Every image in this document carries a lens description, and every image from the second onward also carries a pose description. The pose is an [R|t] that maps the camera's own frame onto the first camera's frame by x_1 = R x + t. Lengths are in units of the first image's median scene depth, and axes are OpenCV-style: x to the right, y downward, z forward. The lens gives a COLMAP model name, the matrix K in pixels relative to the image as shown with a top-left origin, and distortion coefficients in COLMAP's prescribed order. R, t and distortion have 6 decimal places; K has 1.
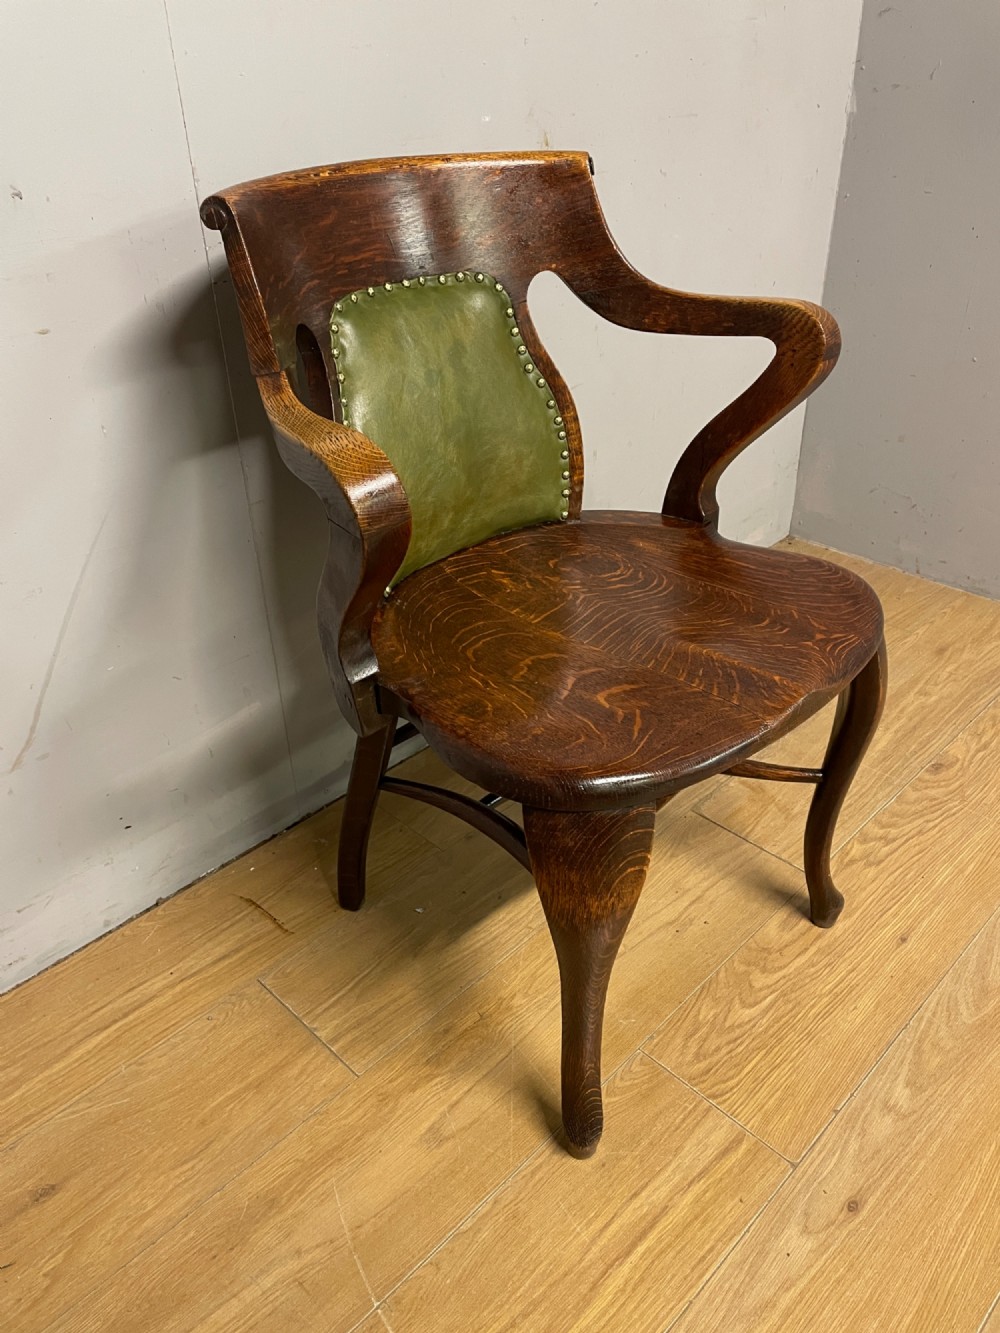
lens RADIAL K [[1010.4, 0, 503.6], [0, 1010.4, 656.9], [0, 0, 1]] dist [0.096299, -0.119691]
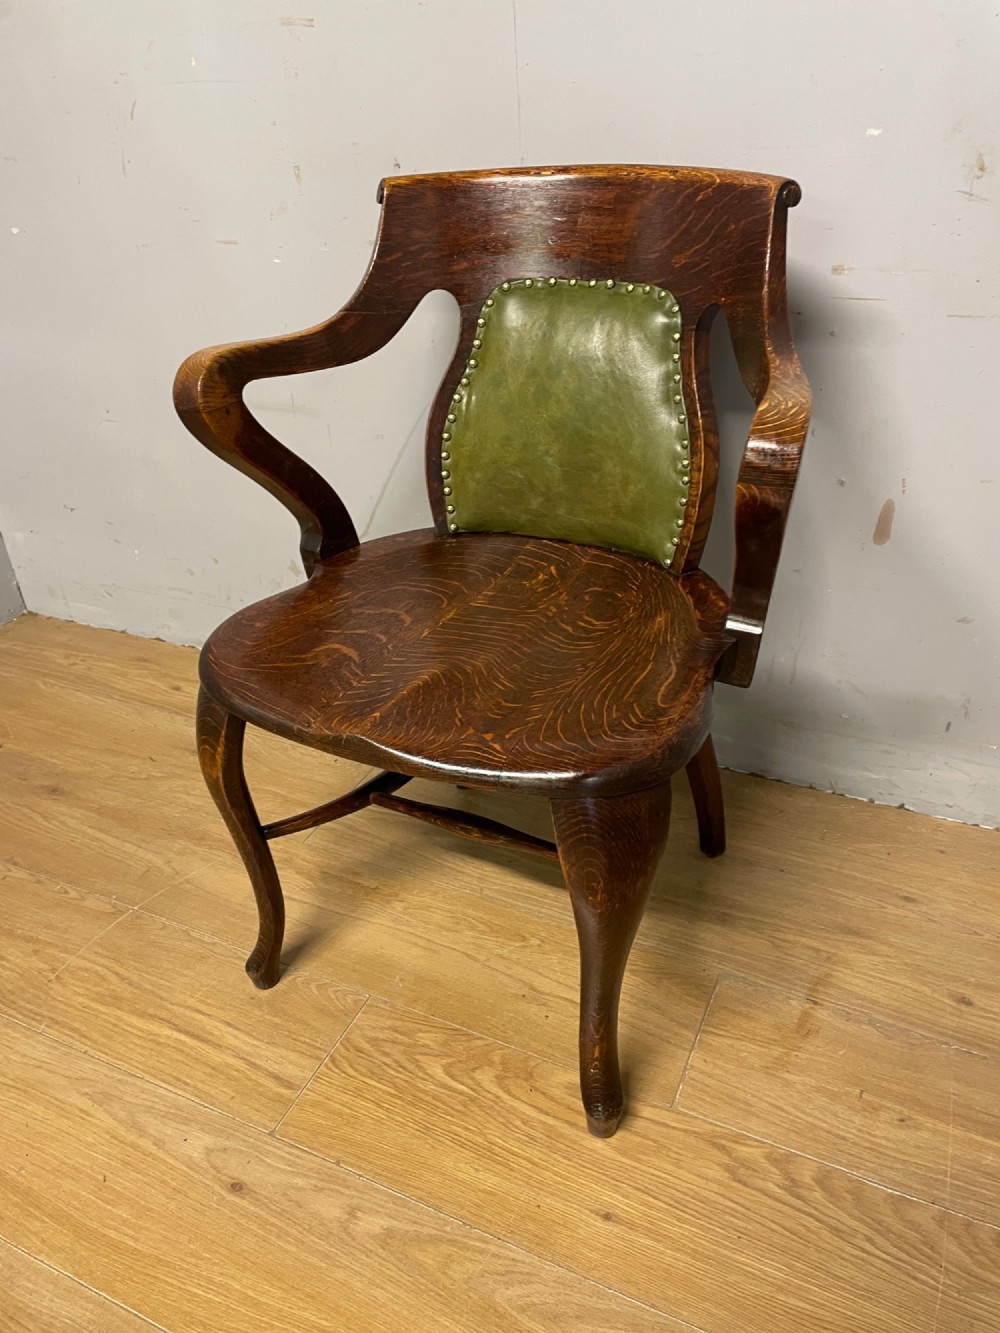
lens RADIAL K [[1010.4, 0, 512.8], [0, 1010.4, 653.5], [0, 0, 1]] dist [0.096299, -0.119691]
pose [[0.330195, 0.480560, -0.812424, 0.884380], [-0.455722, 0.834902, 0.308636, -0.320998], [0.826613, 0.268330, 0.494682, 0.492205]]
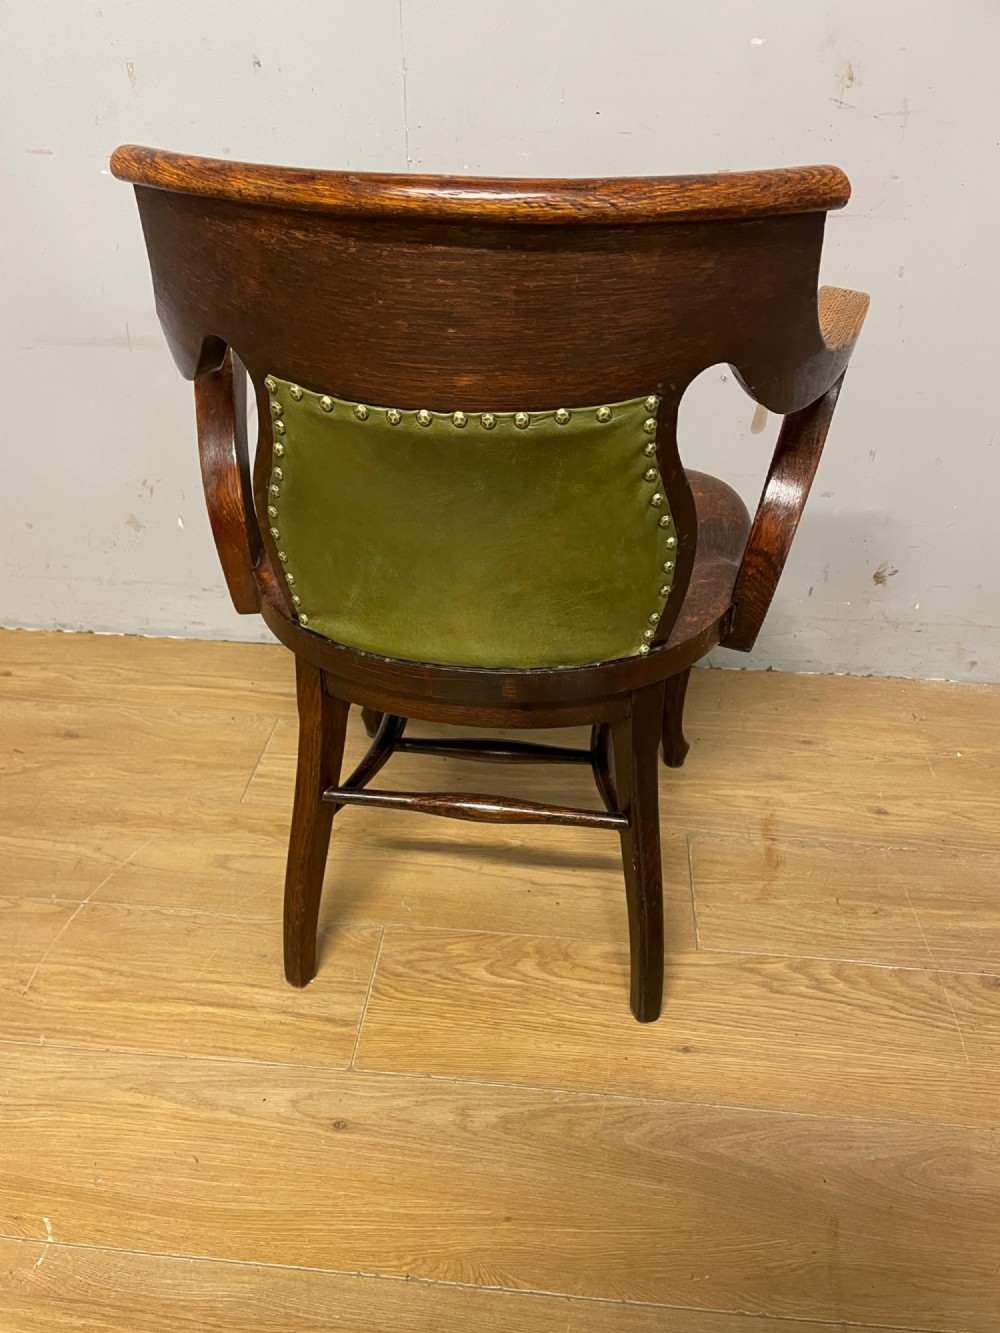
lens RADIAL K [[1010.4, 0, 497.6], [0, 1010.4, 676.2], [0, 0, 1]] dist [0.096299, -0.119691]
pose [[0.630206, 0.462082, -0.623956, 0.760582], [-0.415797, 0.879529, 0.231390, -0.151256], [0.655709, 0.113616, 0.746416, 0.239431]]
